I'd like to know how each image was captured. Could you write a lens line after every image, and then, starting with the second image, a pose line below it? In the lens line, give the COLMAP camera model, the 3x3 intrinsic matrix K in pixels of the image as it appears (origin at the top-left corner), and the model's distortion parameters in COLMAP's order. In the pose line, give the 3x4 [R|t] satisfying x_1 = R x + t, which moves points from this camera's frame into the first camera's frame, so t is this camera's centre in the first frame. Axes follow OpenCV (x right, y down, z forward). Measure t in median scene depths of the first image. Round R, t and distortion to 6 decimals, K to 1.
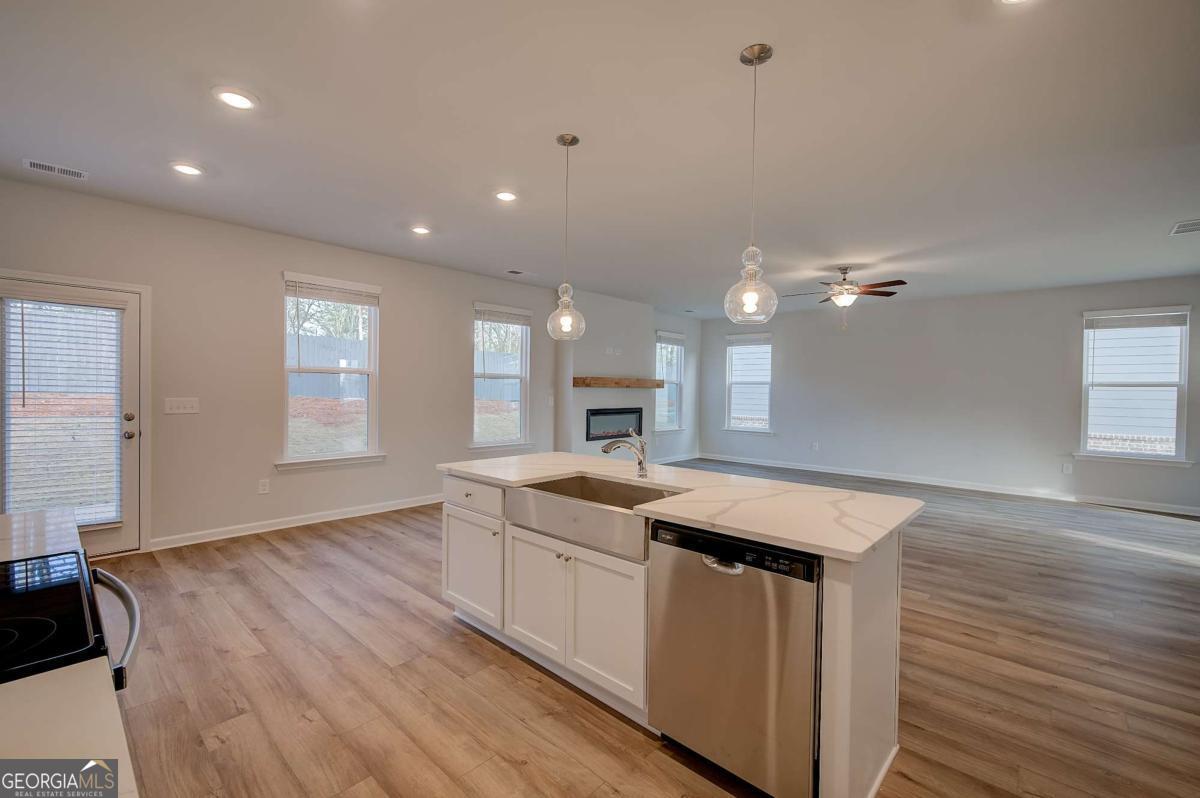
lens RADIAL K [[507.4, 0, 600.0], [0, 507.4, 399.0], [0, 0, 1]] dist [0.000038, 0.000000]
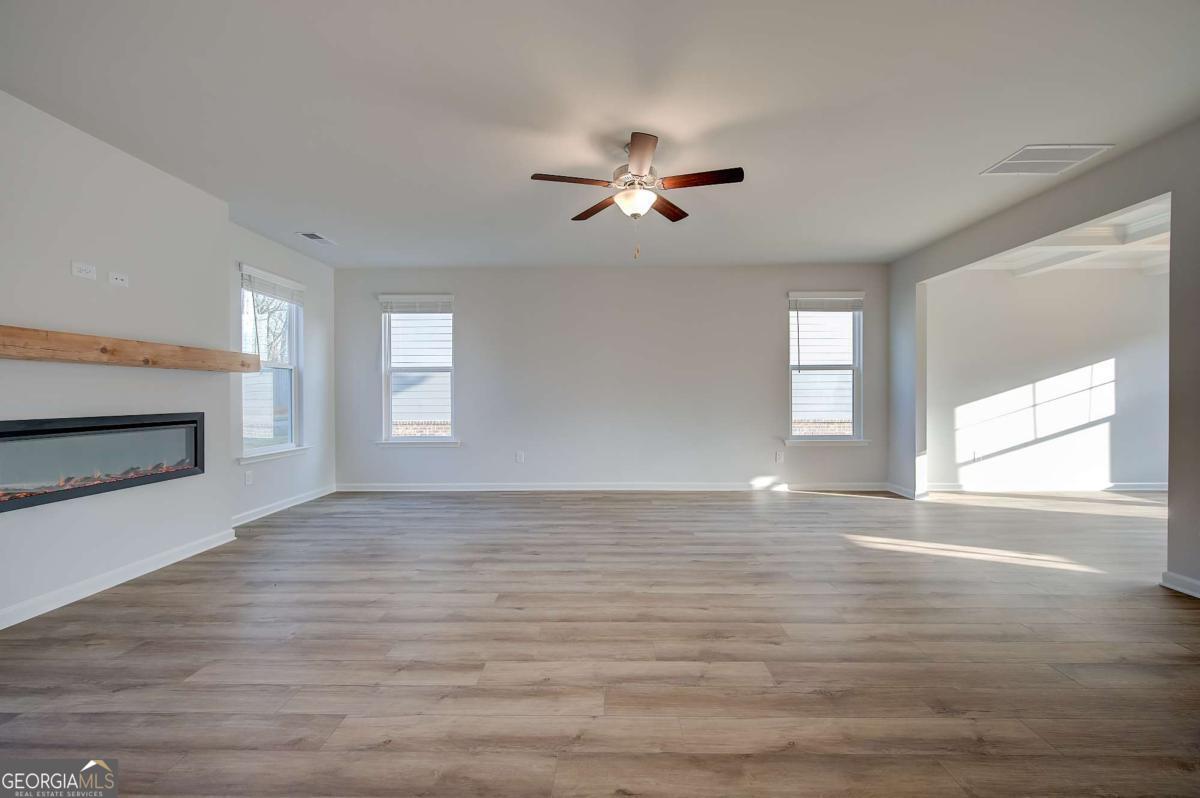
lens RADIAL K [[480.0, 0, 600.0], [0, 480.0, 399.0], [0, 0, 1]] dist [0.022538, 0.000074]
pose [[0.750975, -0.021378, 0.659984, 0.091010], [0.028654, 0.999589, -0.000227, 0.022376], [-0.659708, 0.019082, 0.751280, 0.625608]]
